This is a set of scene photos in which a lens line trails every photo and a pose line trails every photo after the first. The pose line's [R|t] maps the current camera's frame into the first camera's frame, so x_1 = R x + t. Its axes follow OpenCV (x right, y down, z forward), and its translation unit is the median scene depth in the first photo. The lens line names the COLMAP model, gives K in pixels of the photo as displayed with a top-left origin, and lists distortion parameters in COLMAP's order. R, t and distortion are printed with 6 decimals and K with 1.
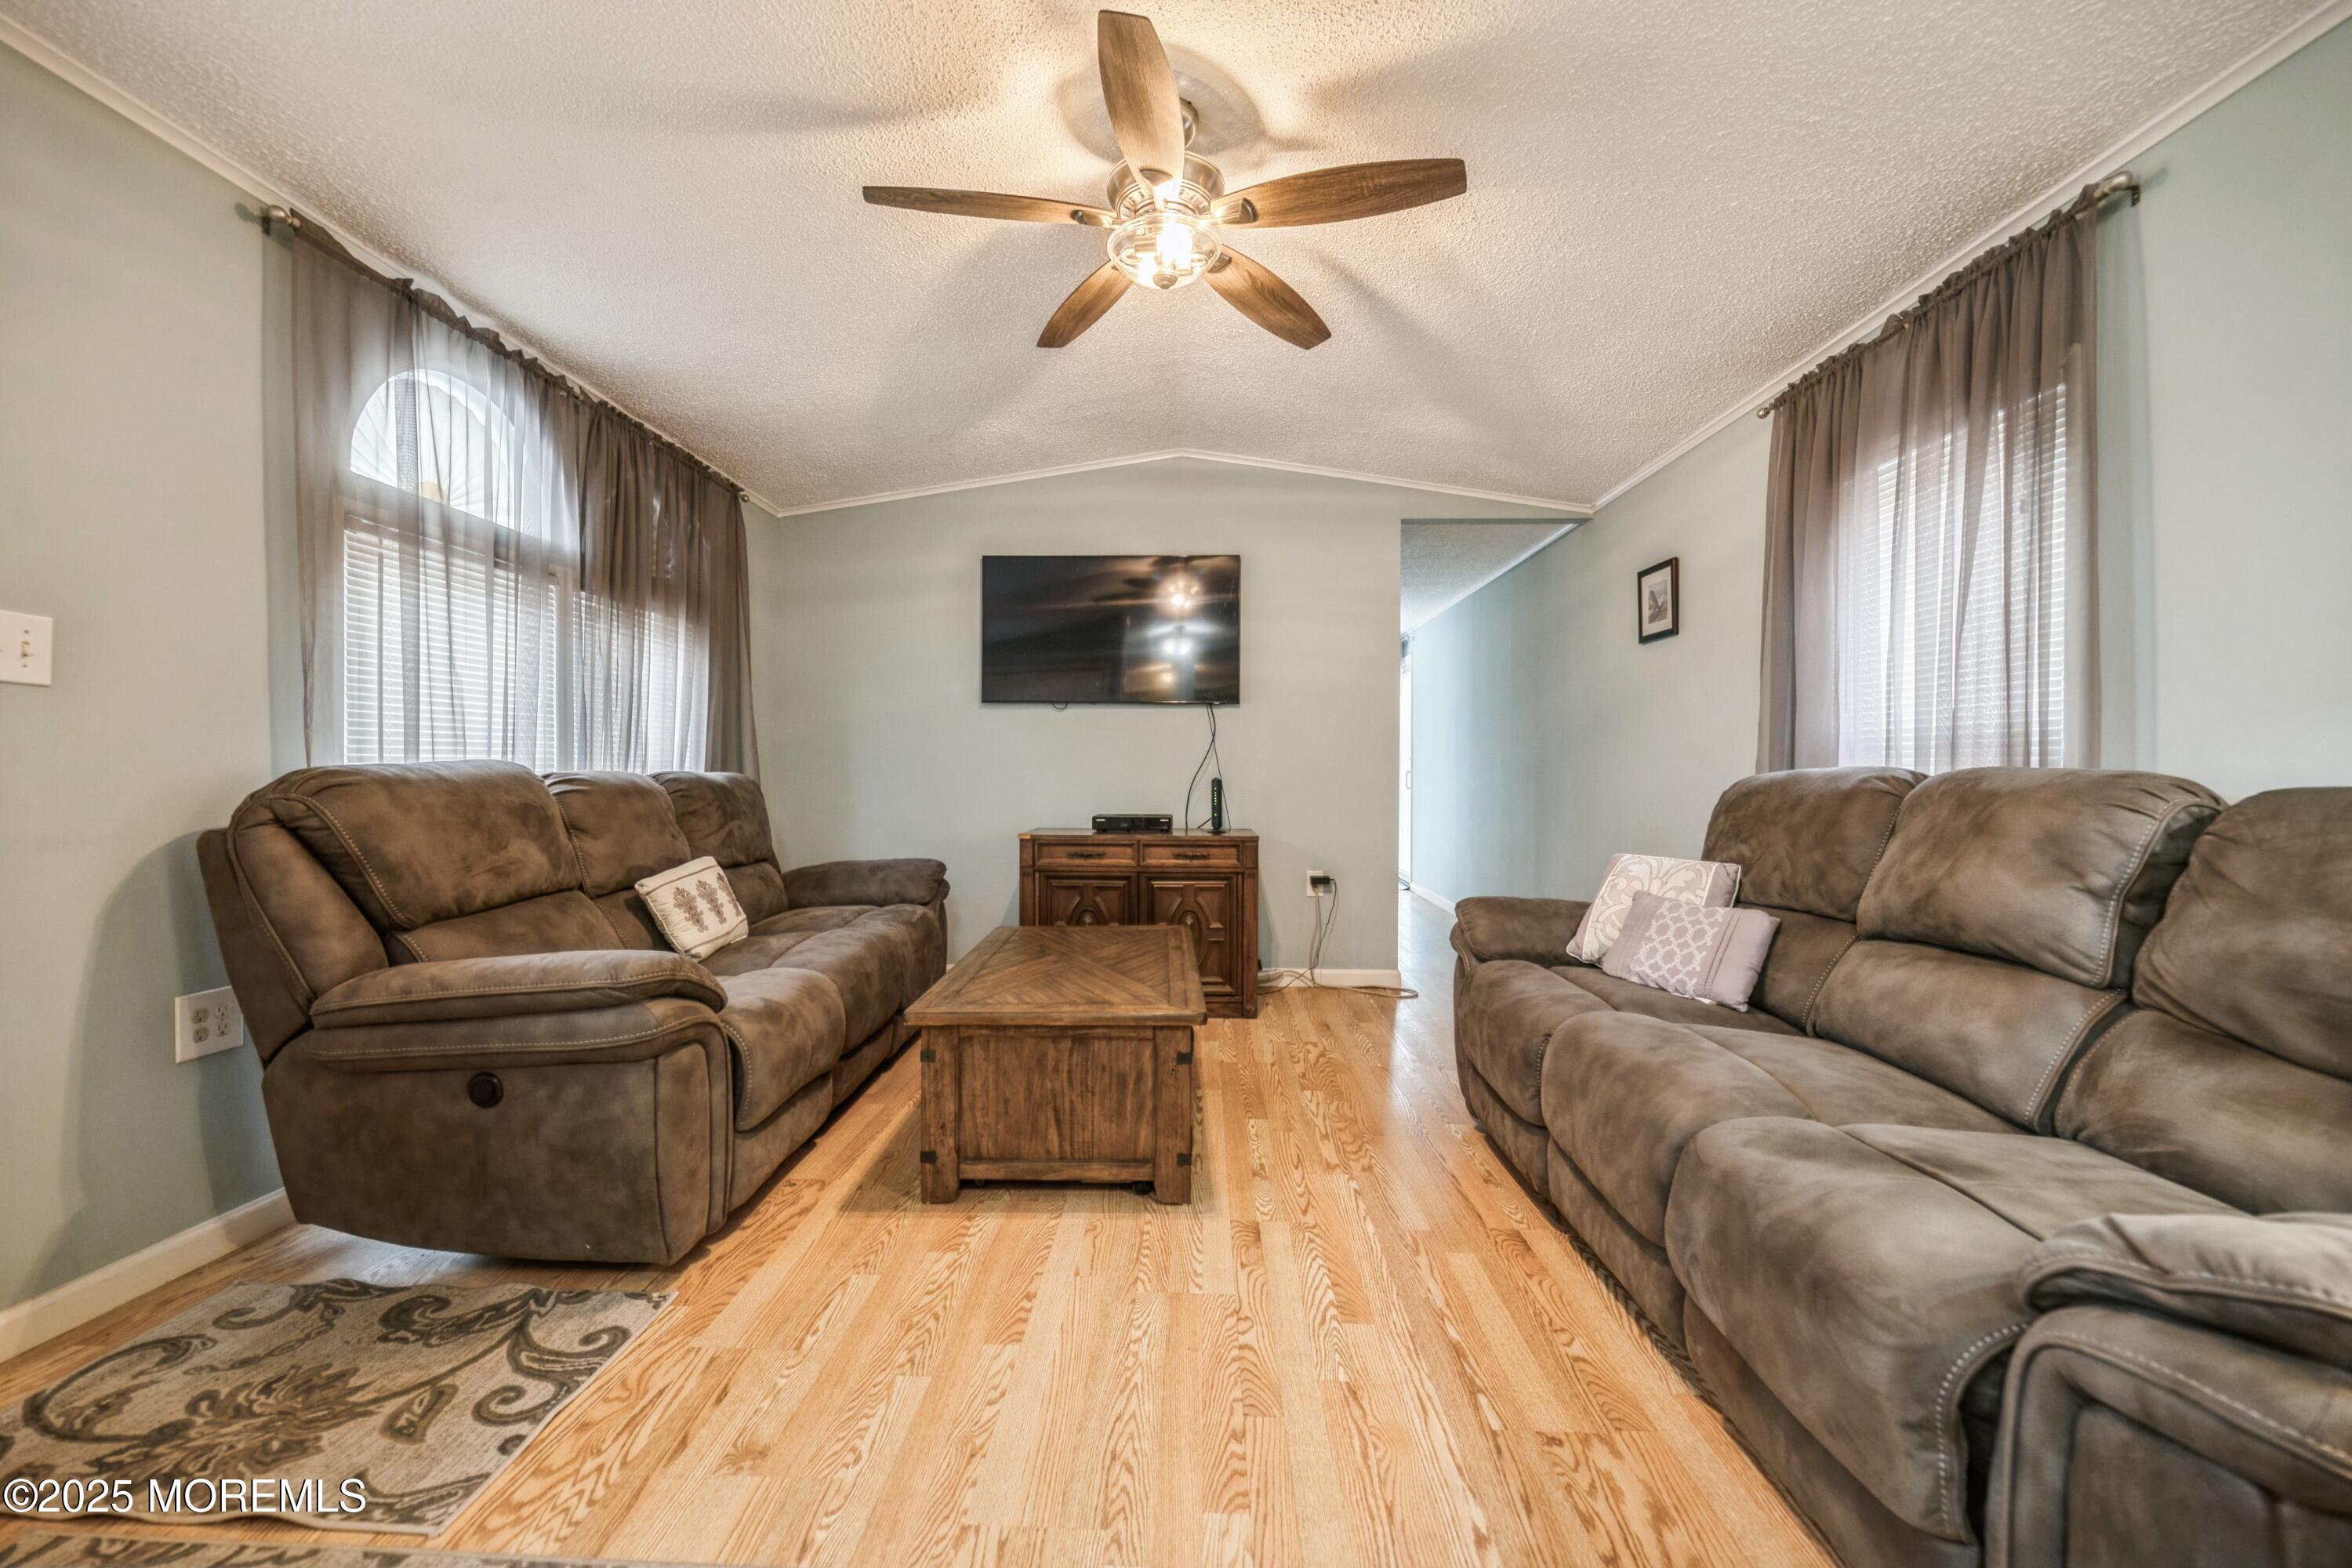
lens RADIAL K [[973.3, 0, 1118.8], [0, 973.3, 781.0], [0, 0, 1]] dist [-0.001853, -0.000236]
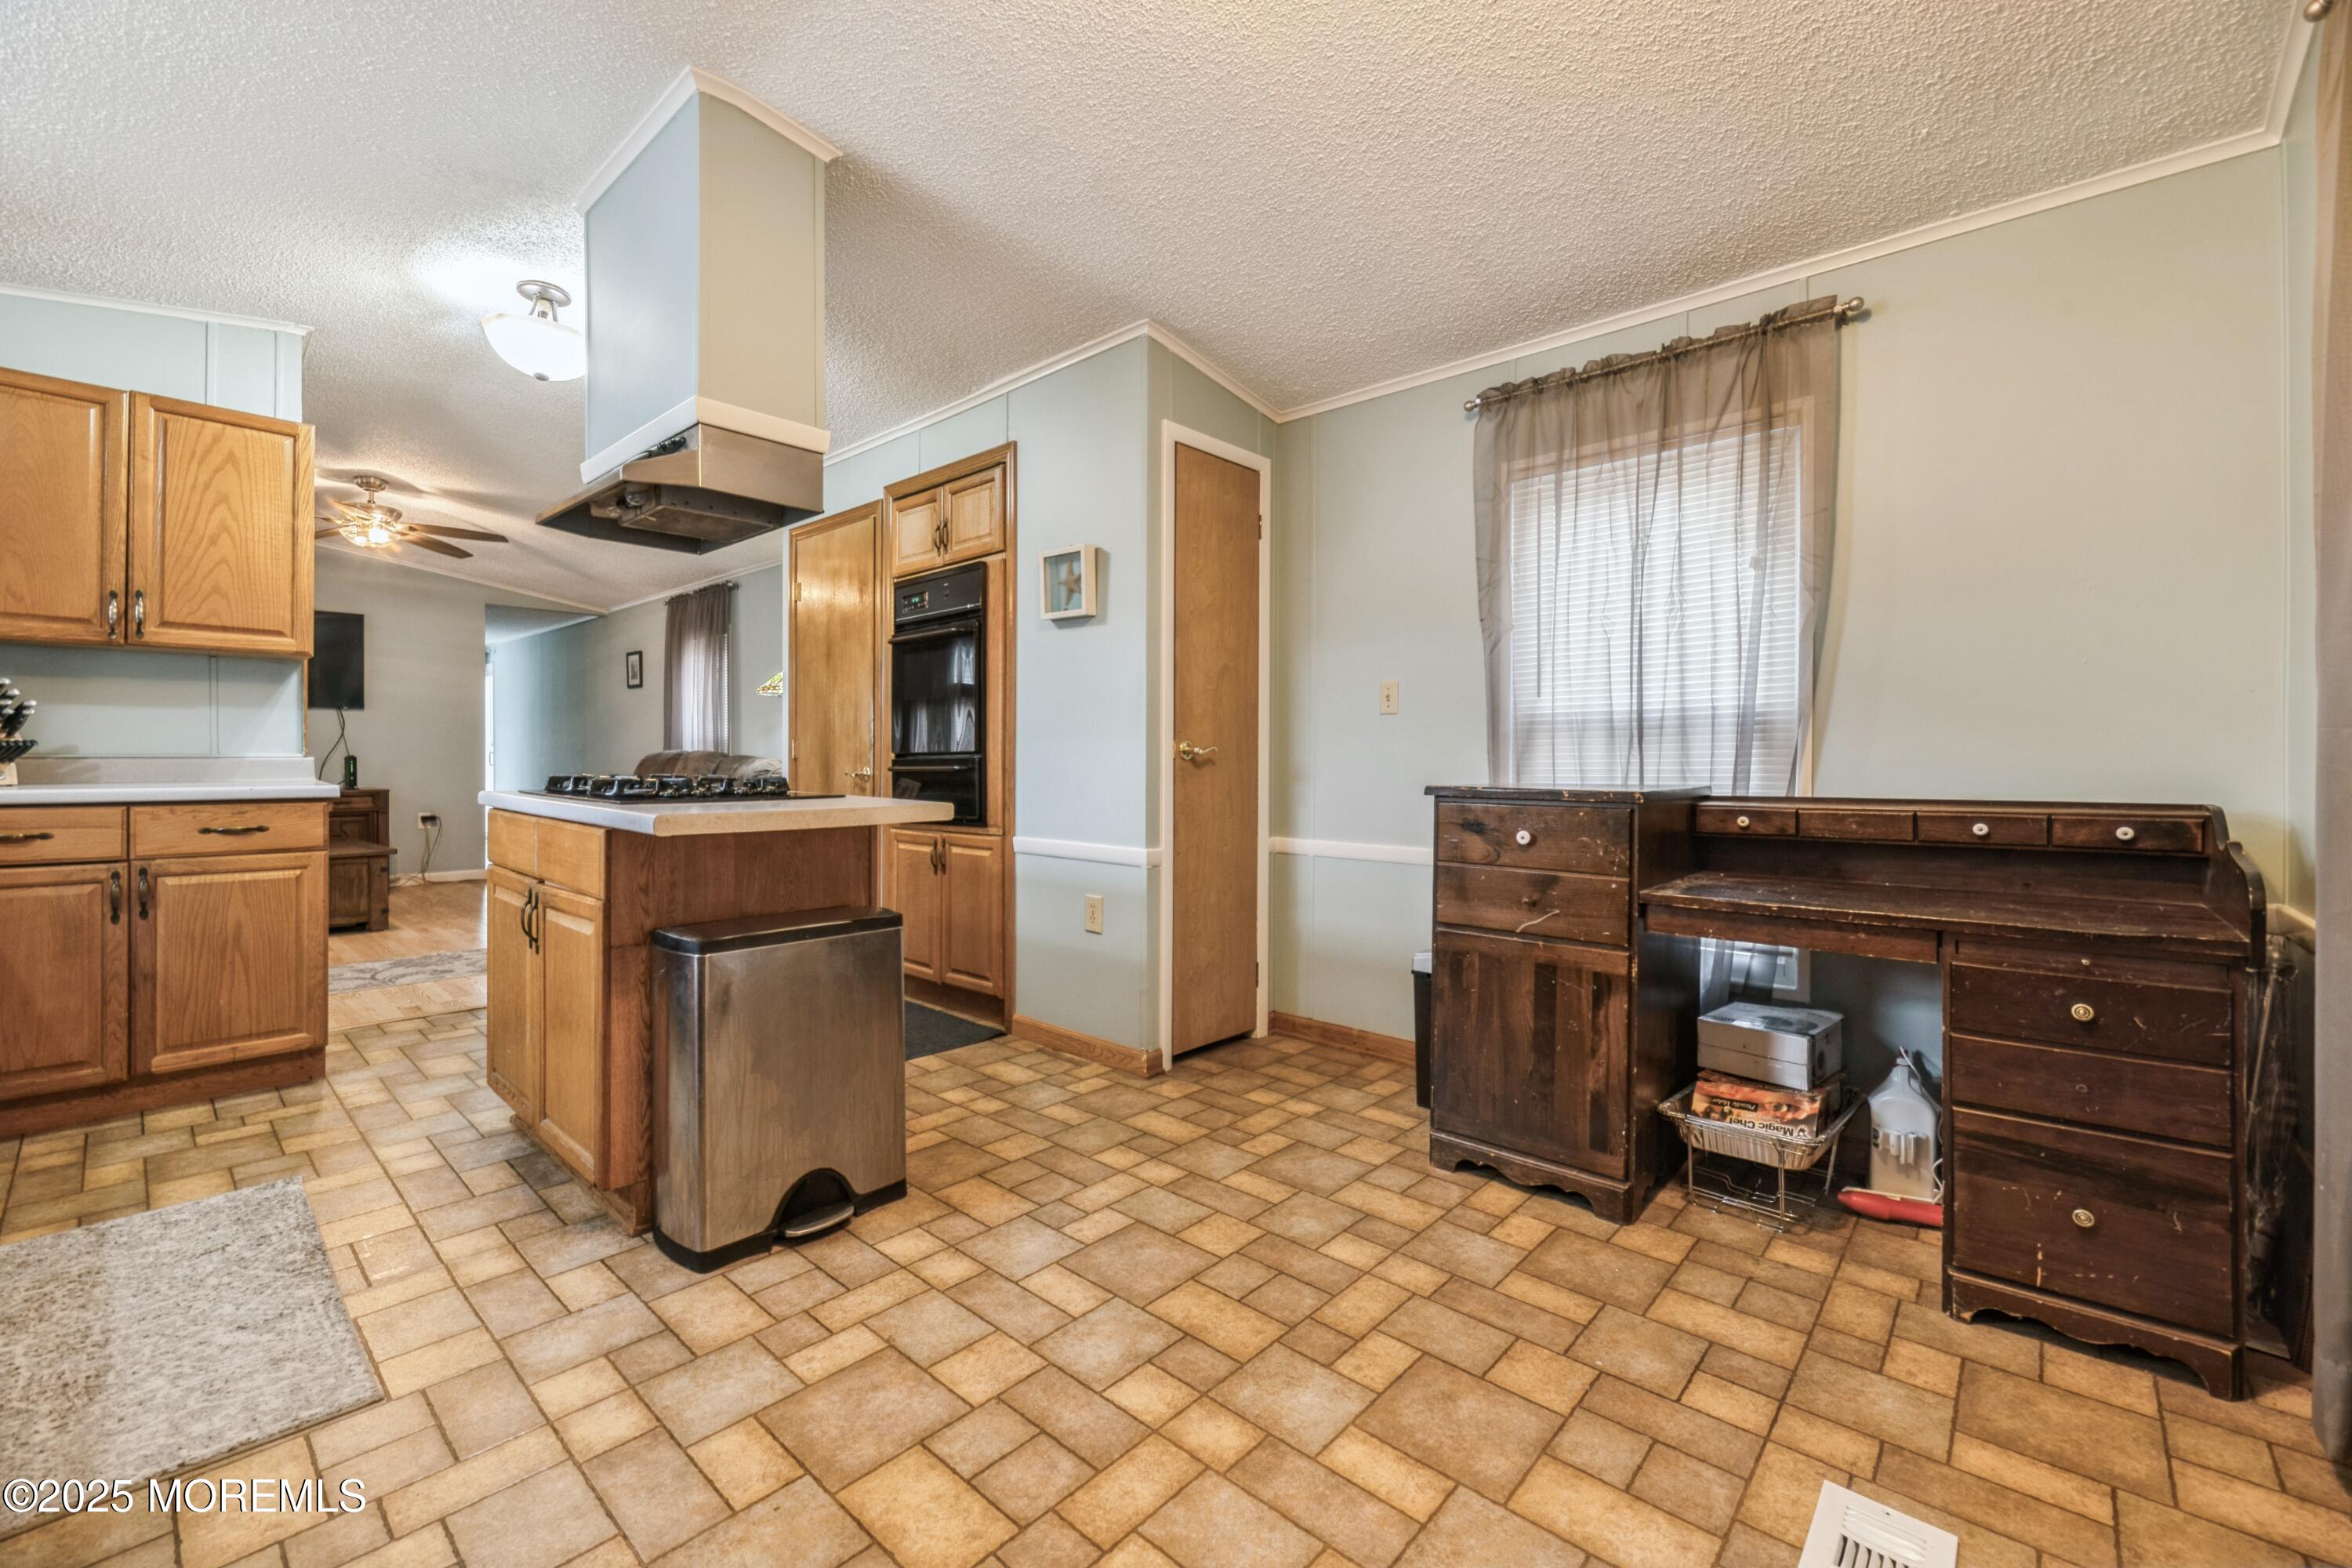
lens RADIAL K [[973.3, 0, 1212.6], [0, 973.3, 762.8], [0, 0, 1]] dist [-0.003286, -0.000981]
pose [[0.599445, -0.008837, 0.800367, -0.622271], [0.008109, 0.999955, 0.004967, 0.022910], [-0.800375, 0.003512, 0.599490, -2.083089]]
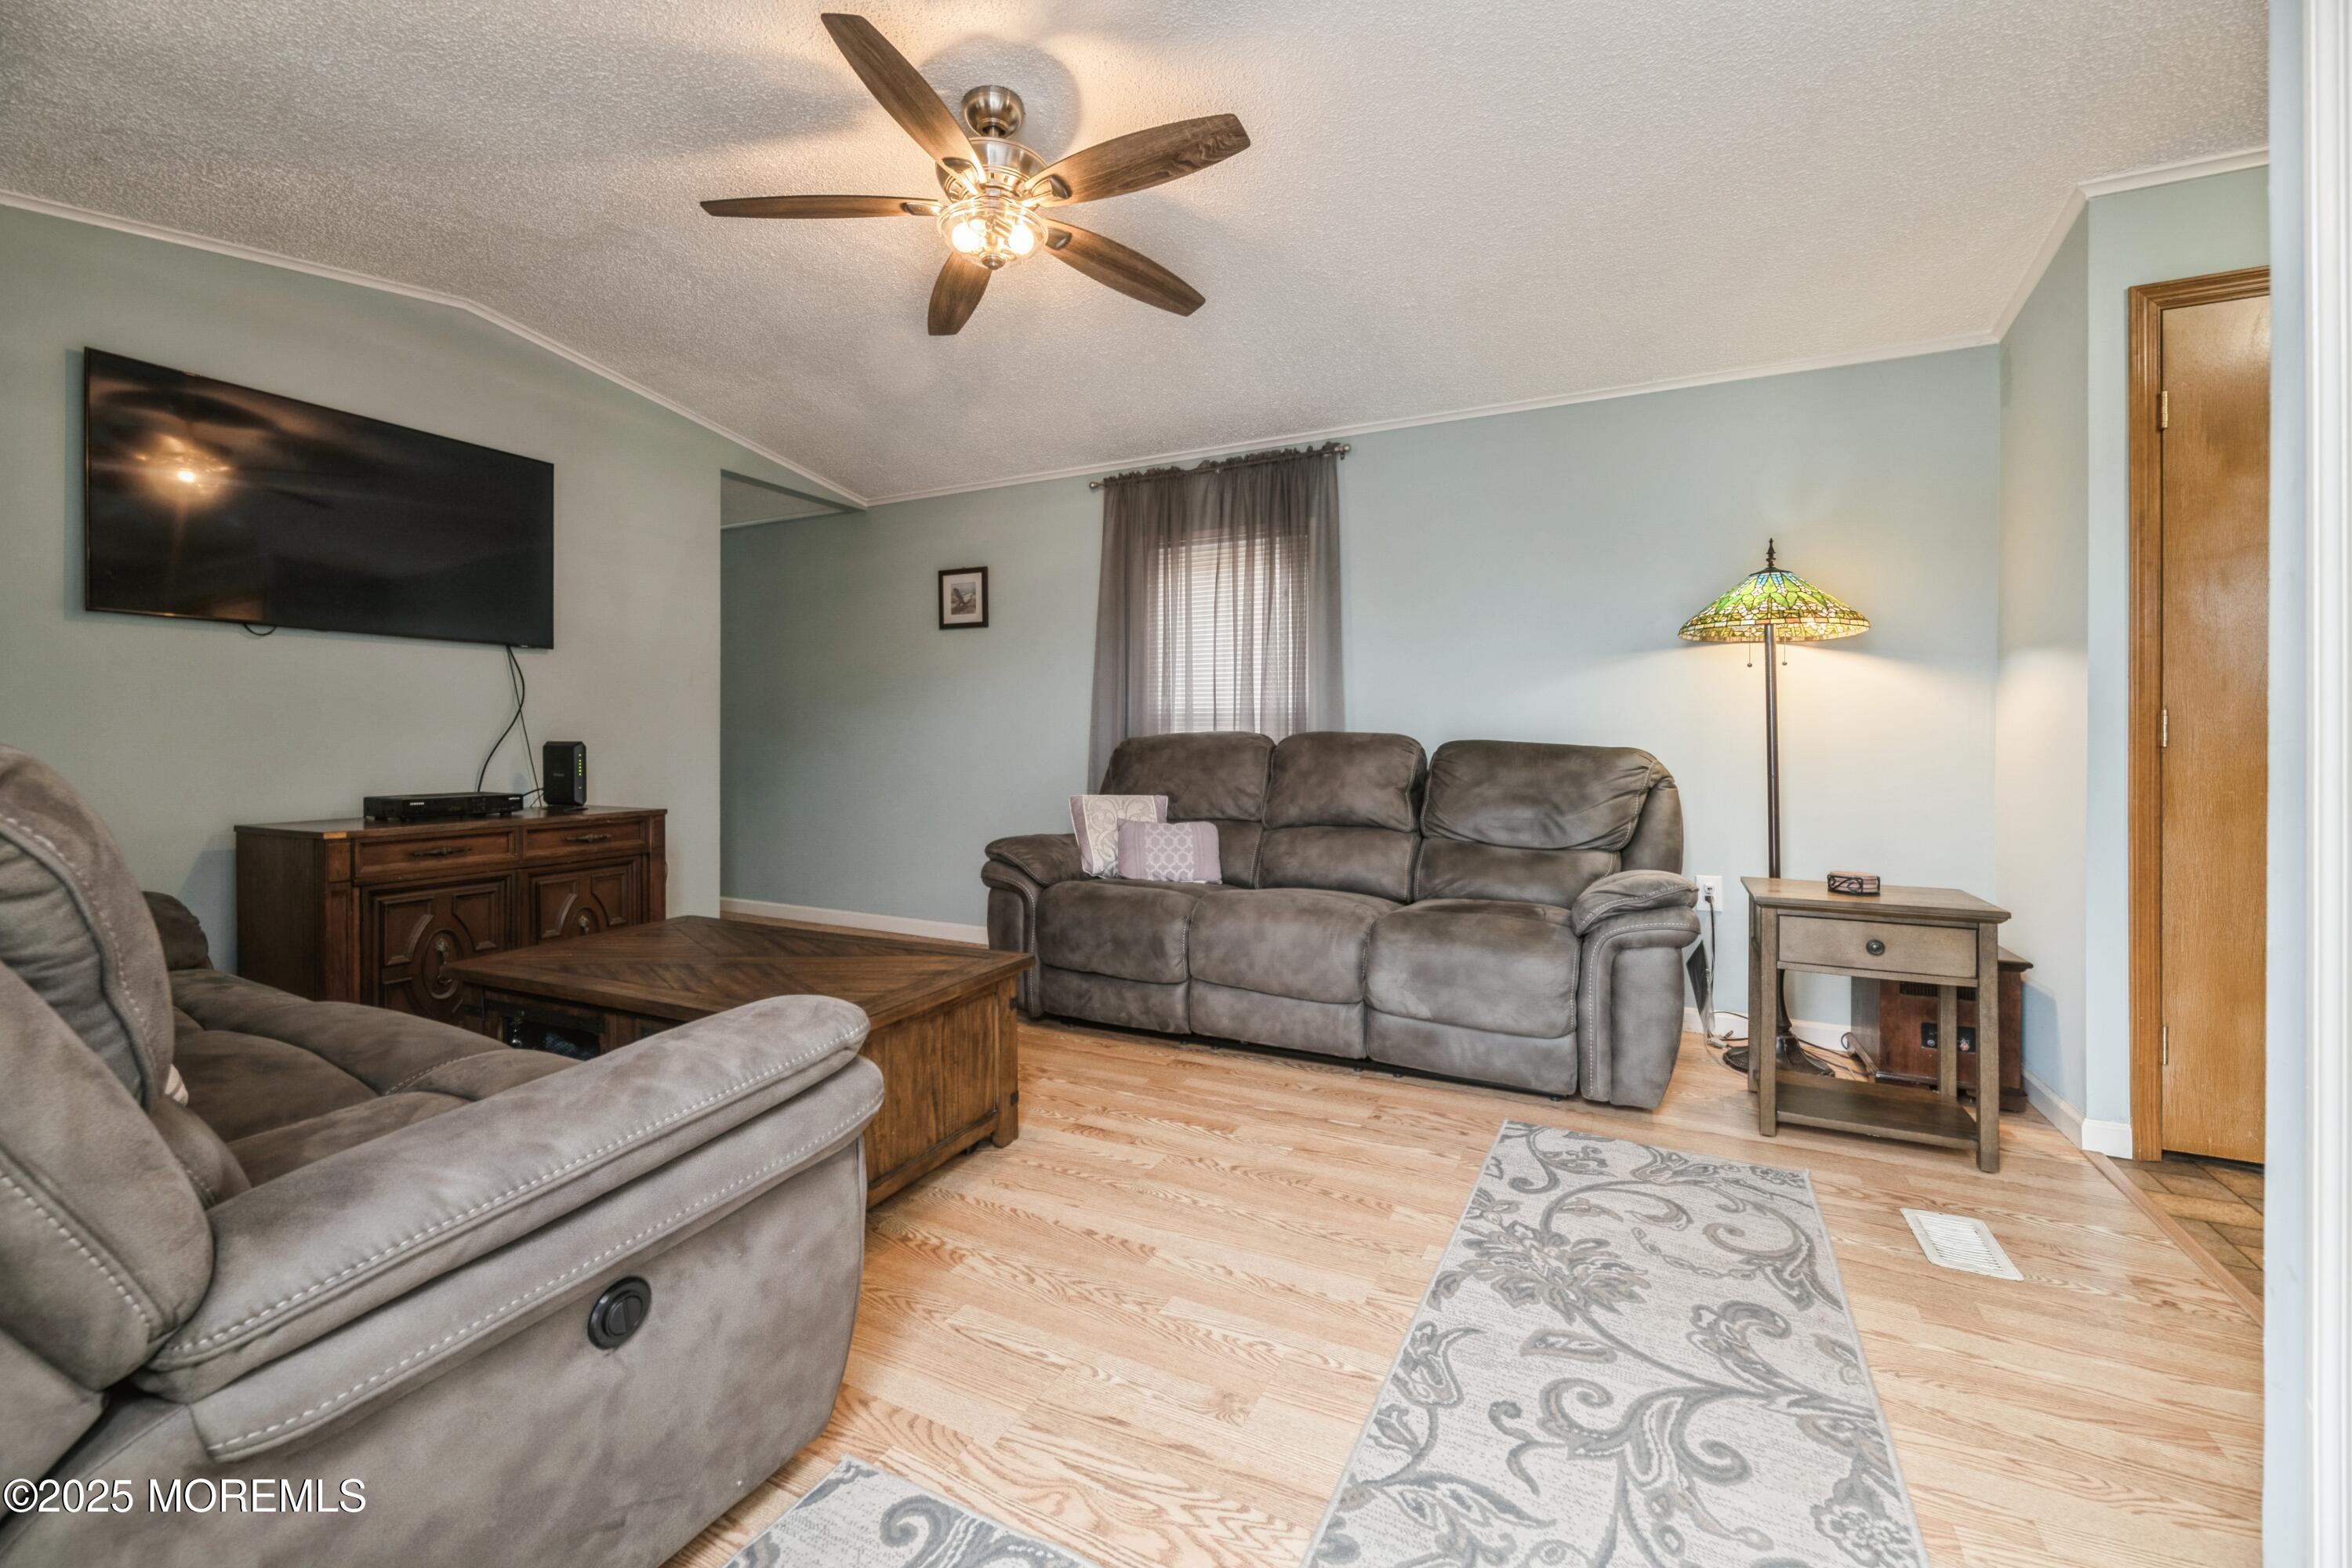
lens RADIAL K [[973.3, 0, 1212.6], [0, 973.3, 762.8], [0, 0, 1]] dist [-0.003286, -0.000981]
pose [[0.383623, -0.025683, 0.923133, -0.821118], [0.008410, 0.999669, 0.024317, -0.001947], [-0.923451, -0.001565, 0.383712, 0.390462]]
